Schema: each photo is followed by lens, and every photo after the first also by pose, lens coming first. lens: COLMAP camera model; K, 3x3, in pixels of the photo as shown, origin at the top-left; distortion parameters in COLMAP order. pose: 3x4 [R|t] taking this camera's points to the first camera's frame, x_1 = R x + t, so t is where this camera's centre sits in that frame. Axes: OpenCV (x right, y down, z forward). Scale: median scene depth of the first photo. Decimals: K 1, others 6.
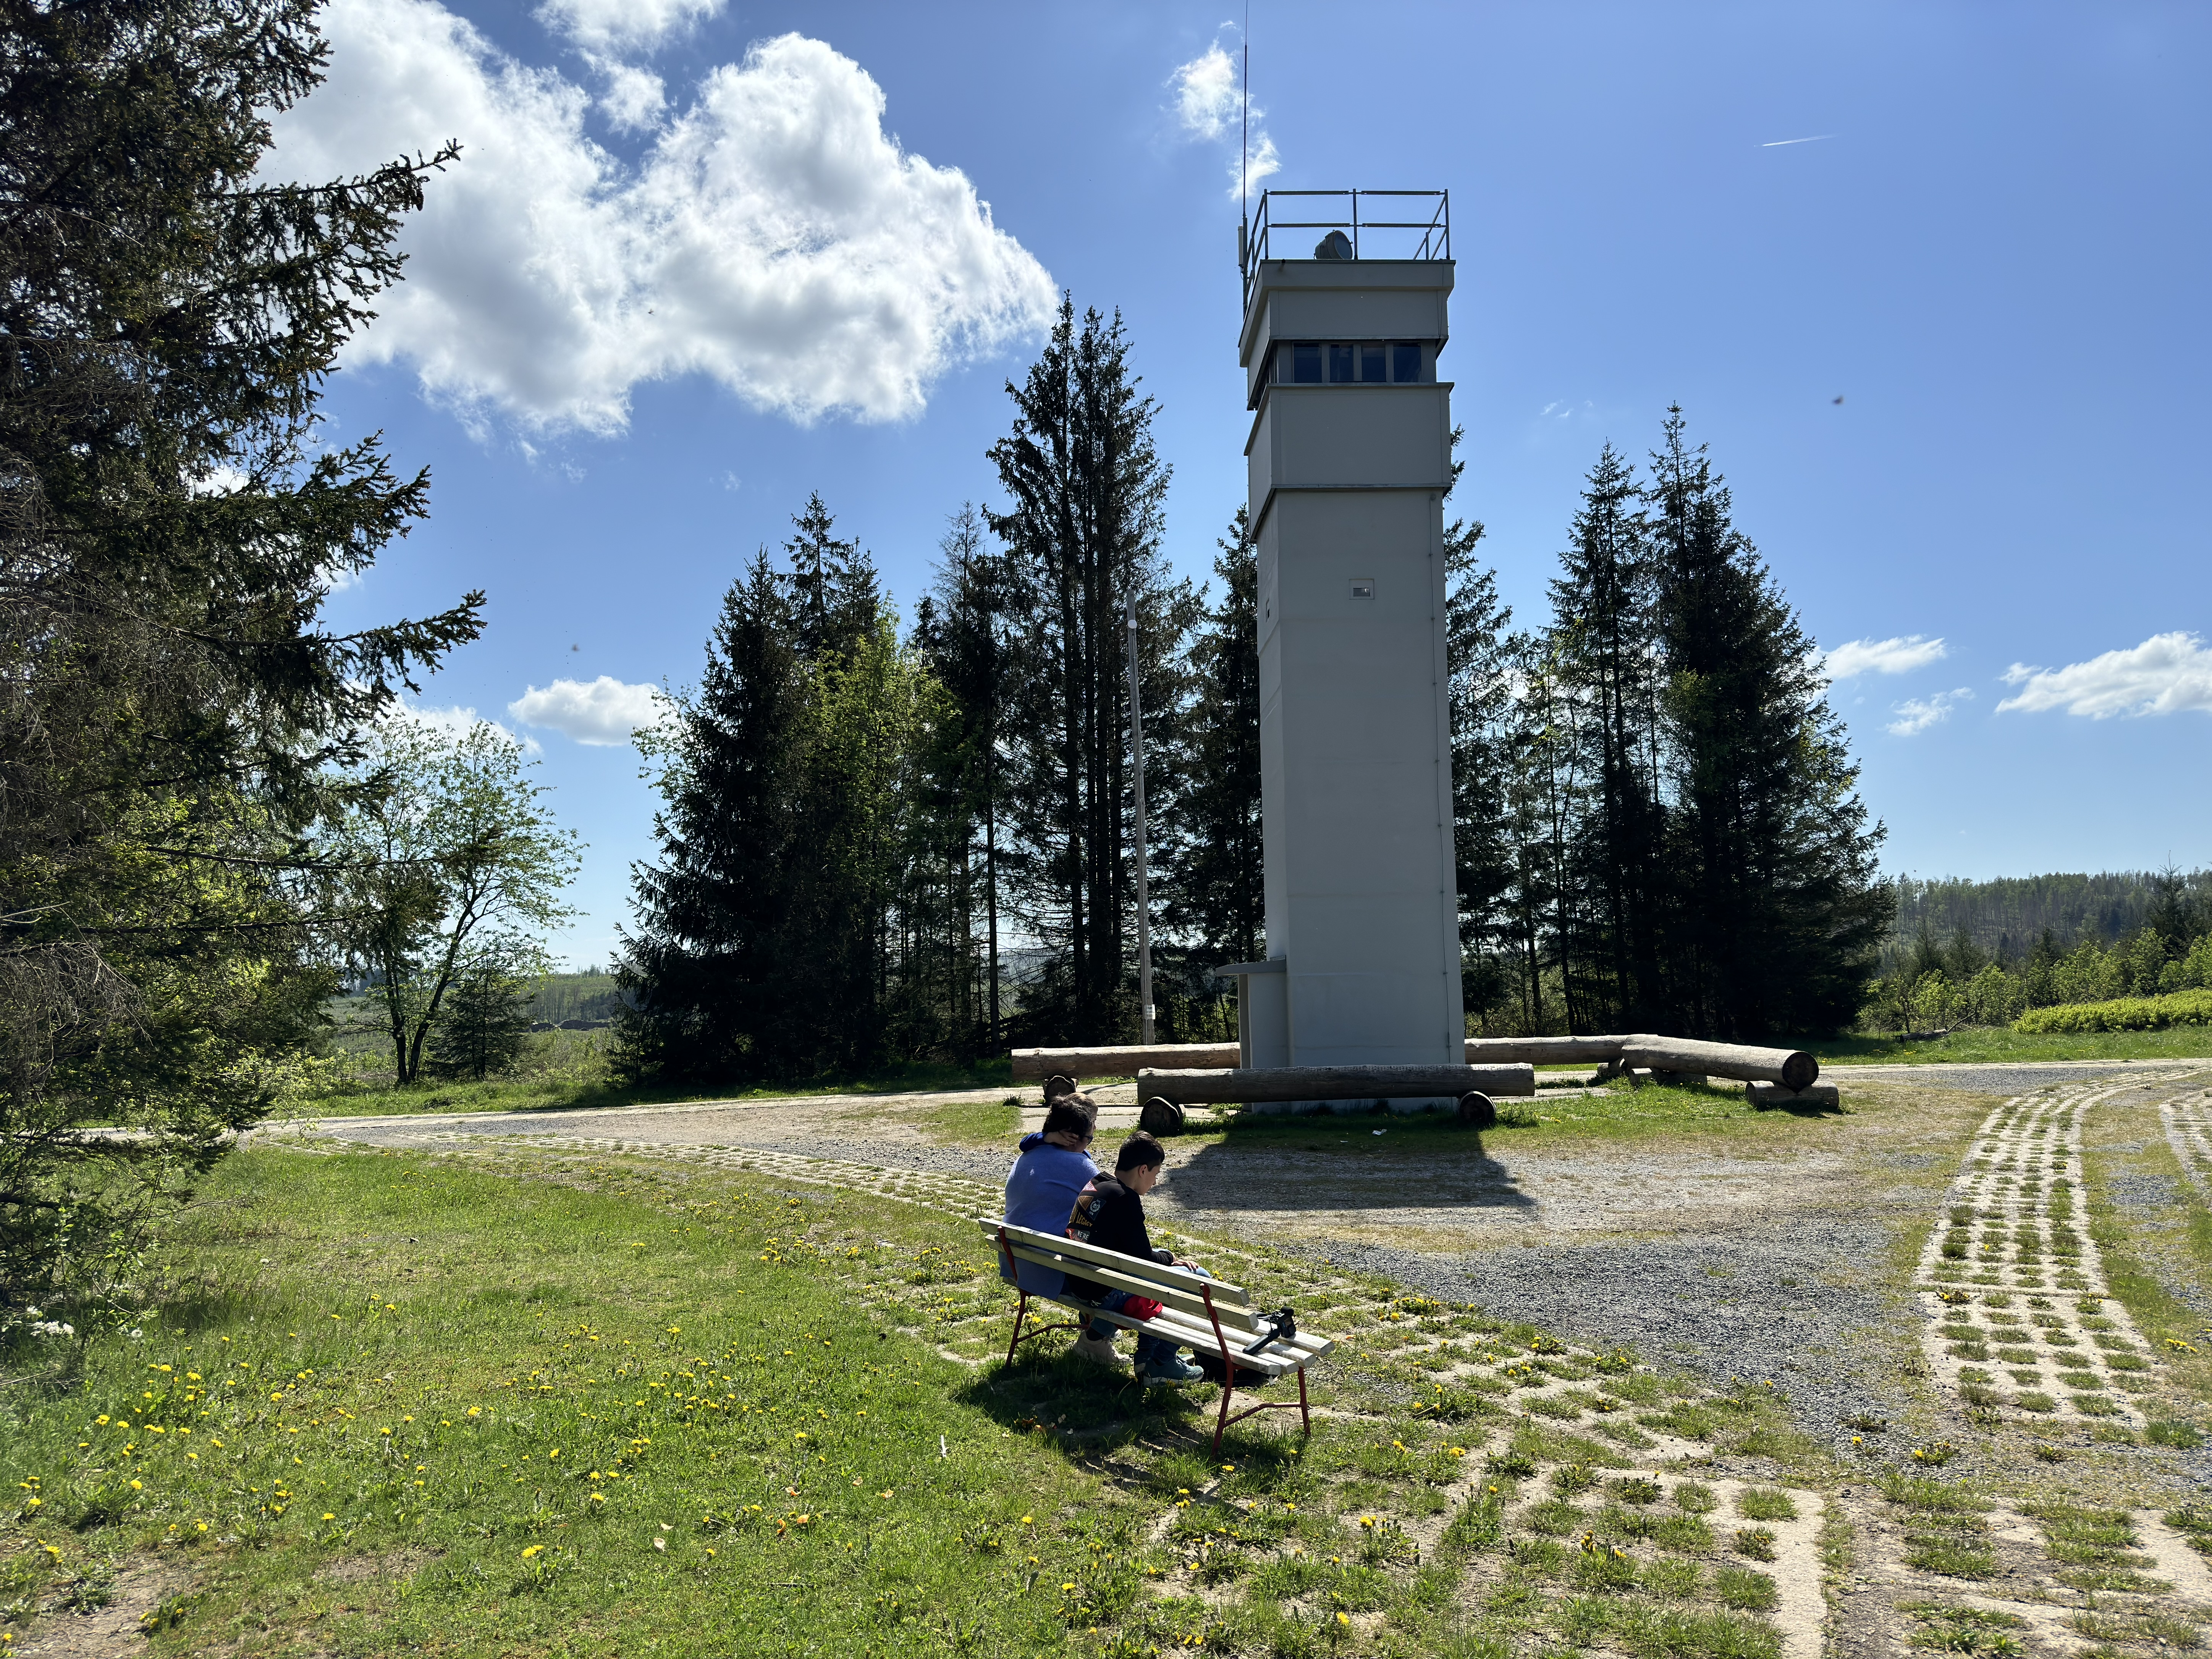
lens RADIAL K [[1547.7, 0, 1101.7], [0, 1547.7, 838.8], [0, 0, 1]] dist [0.008307, 0.000615]
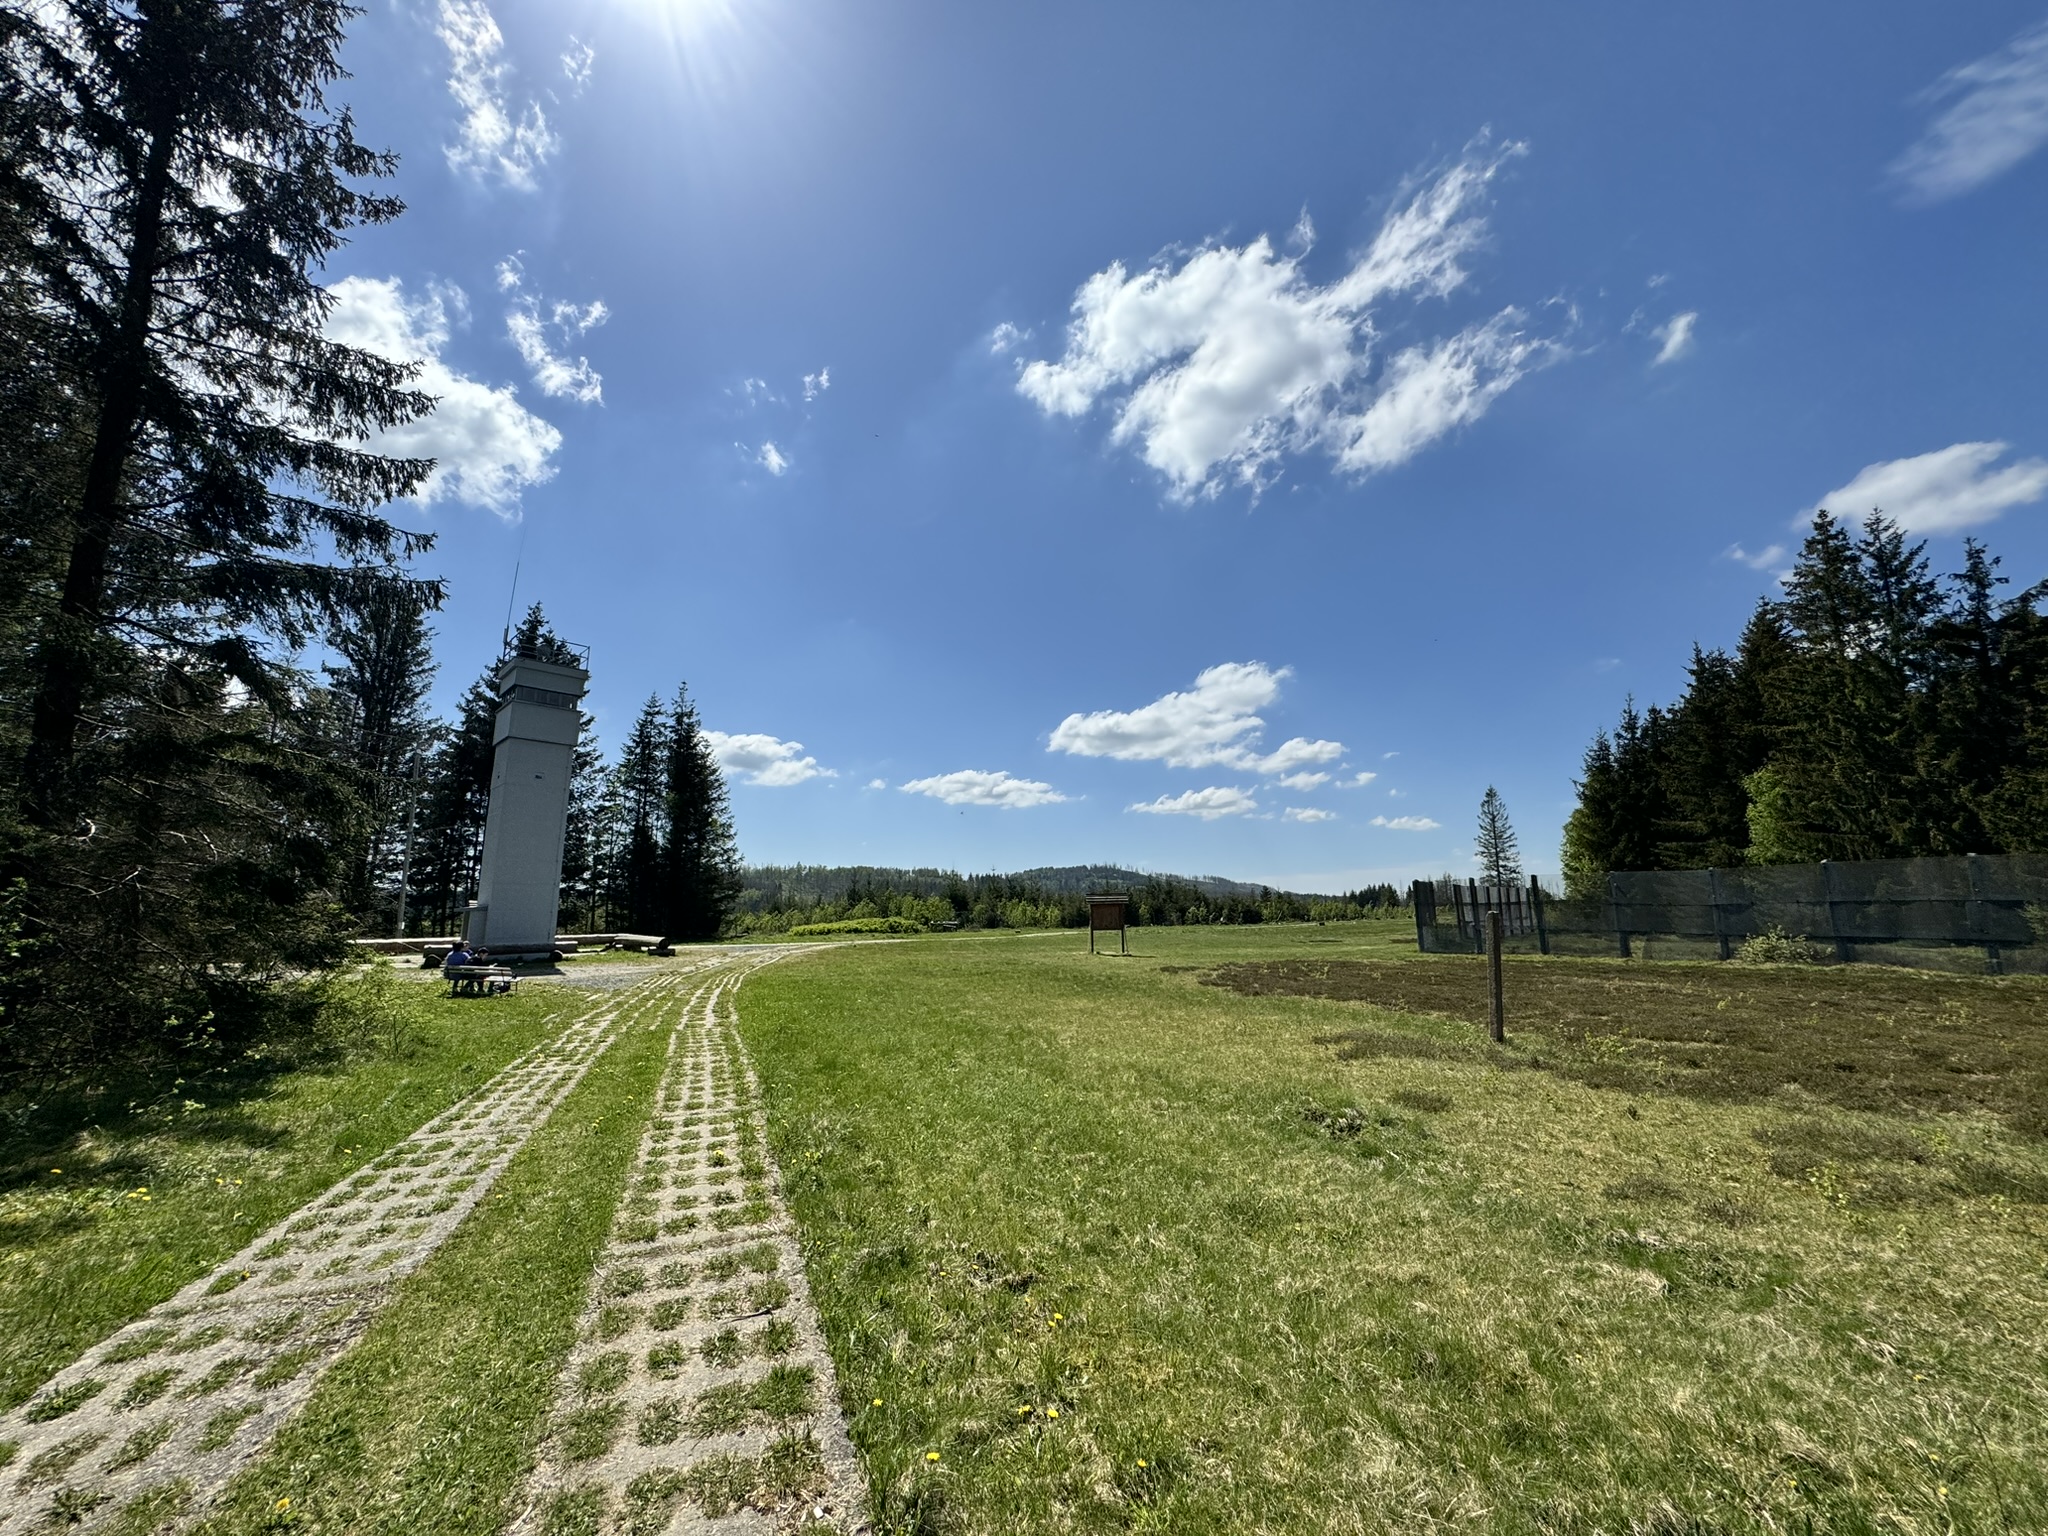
lens RADIAL K [[834.0, 0, 1015.6], [0, 834.0, 774.4], [0, 0, 1]] dist [-0.019308, -0.000127]
pose [[0.750697, 0.128421, 0.648045, -0.082039], [-0.082472, 0.991468, -0.100940, -0.041416], [-0.655478, 0.022329, 0.754884, -0.374879]]
